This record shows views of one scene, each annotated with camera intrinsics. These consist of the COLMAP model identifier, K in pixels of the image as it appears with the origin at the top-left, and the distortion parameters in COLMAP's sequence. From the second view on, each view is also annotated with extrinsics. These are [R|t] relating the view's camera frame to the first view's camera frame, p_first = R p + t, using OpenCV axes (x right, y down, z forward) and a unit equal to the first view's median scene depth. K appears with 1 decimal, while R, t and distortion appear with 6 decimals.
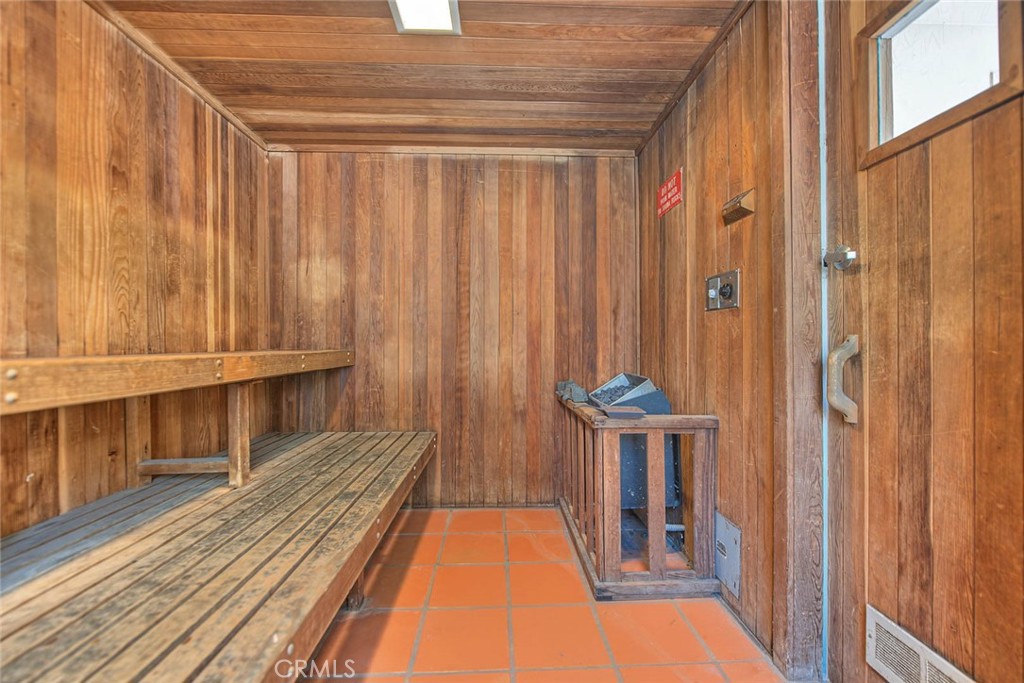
lens RADIAL K [[425.3, 0, 505.8], [0, 425.3, 345.8], [0, 0, 1]] dist [-0.003221, -0.003404]
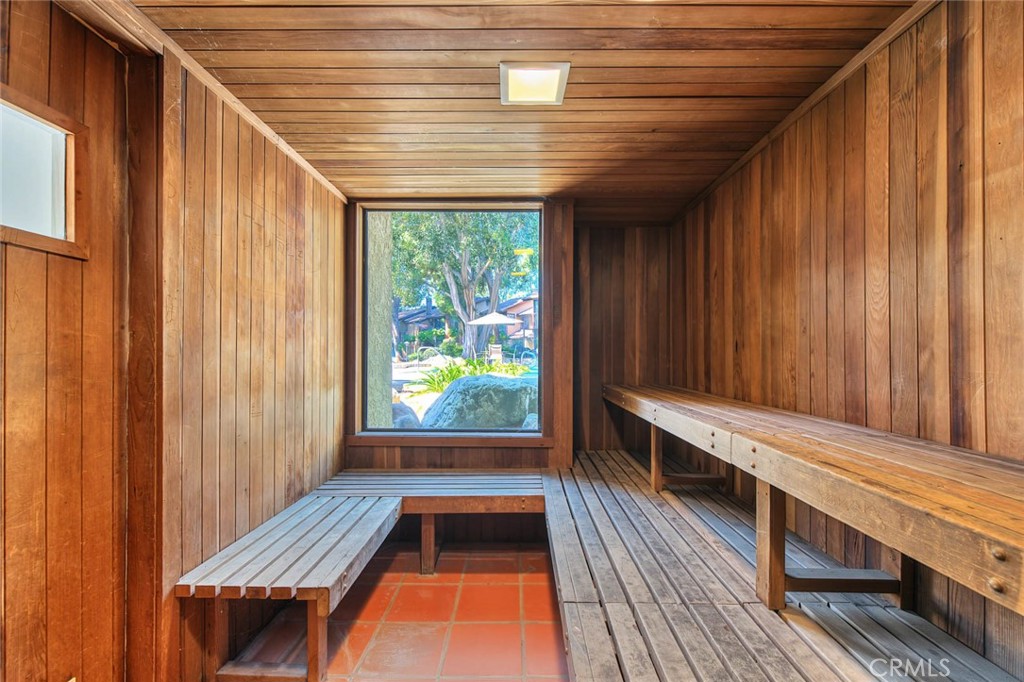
lens RADIAL K [[425.3, 0, 505.8], [0, 425.3, 345.3], [0, 0, 1]] dist [-0.003221, -0.003404]
pose [[-0.999110, 0.002147, 0.042135, -0.326927], [0.001904, 0.999981, -0.005802, -0.255464], [-0.042147, -0.005716, -0.999095, 2.242418]]
